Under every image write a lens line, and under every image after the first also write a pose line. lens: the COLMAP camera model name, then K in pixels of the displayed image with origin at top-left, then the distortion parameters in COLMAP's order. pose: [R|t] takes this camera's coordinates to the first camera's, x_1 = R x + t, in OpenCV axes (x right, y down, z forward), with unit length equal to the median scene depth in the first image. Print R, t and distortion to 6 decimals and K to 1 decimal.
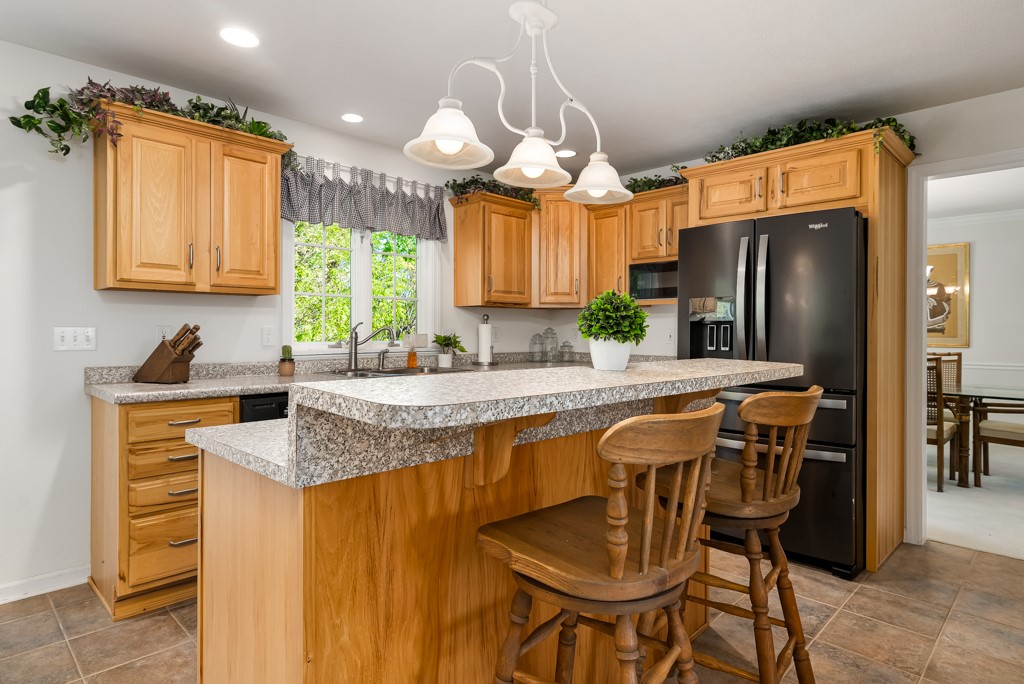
lens RADIAL K [[569.1, 0, 513.8], [0, 569.1, 332.5], [0, 0, 1]] dist [-0.003215, 0.000255]
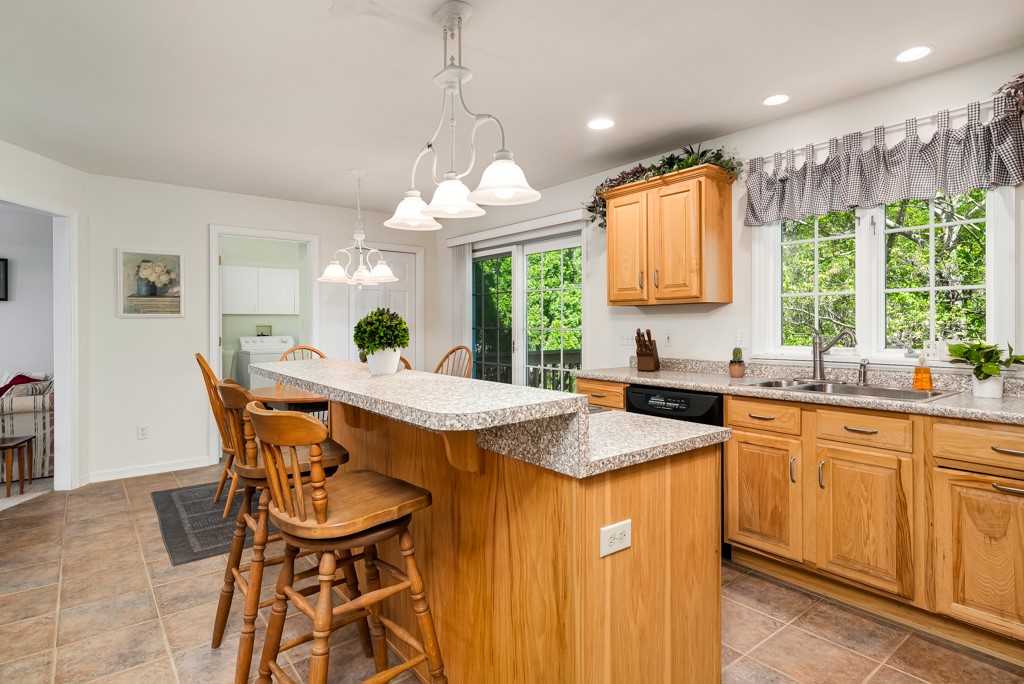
lens RADIAL K [[547.0, 0, 512.0], [0, 547.0, 324.7], [0, 0, 1]] dist [0.013602, 0.000161]
pose [[-0.134063, 0.007183, -0.990947, 0.672241], [0.004511, 0.999968, 0.006638, -0.029484], [0.990963, -0.003580, -0.134091, 0.734200]]
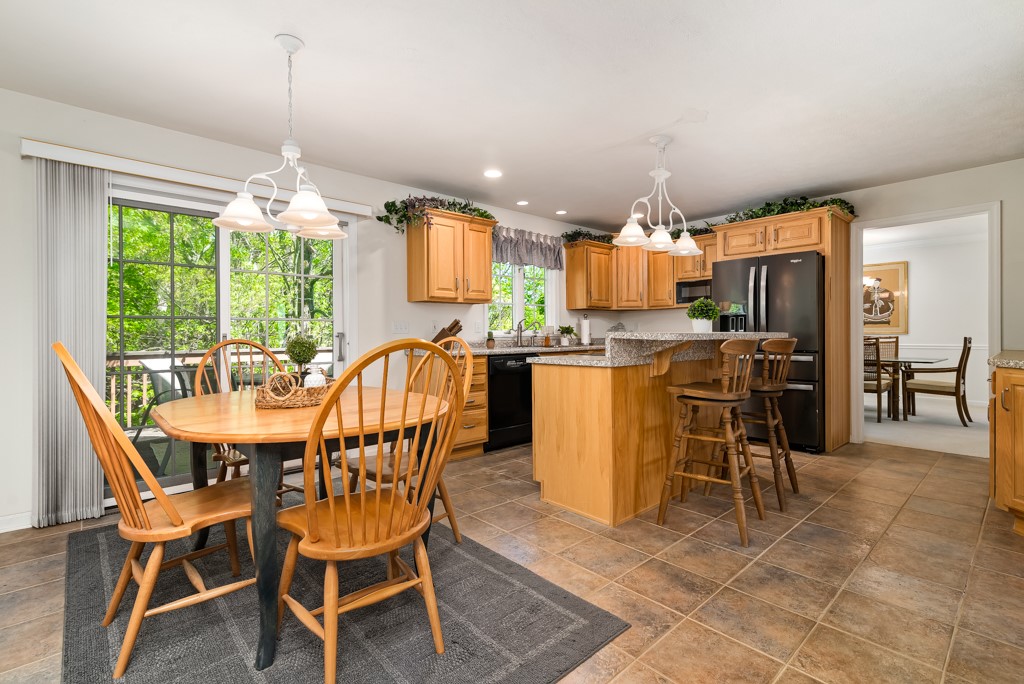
lens RADIAL K [[472.6, 0, 506.7], [0, 472.6, 334.8], [0, 0, 1]] dist [0.001977, -0.000056]
pose [[0.997859, -0.009973, -0.064642, -0.253462], [0.010019, 0.999950, 0.000383, 0.033777], [0.064635, -0.001030, 0.997908, -0.494704]]
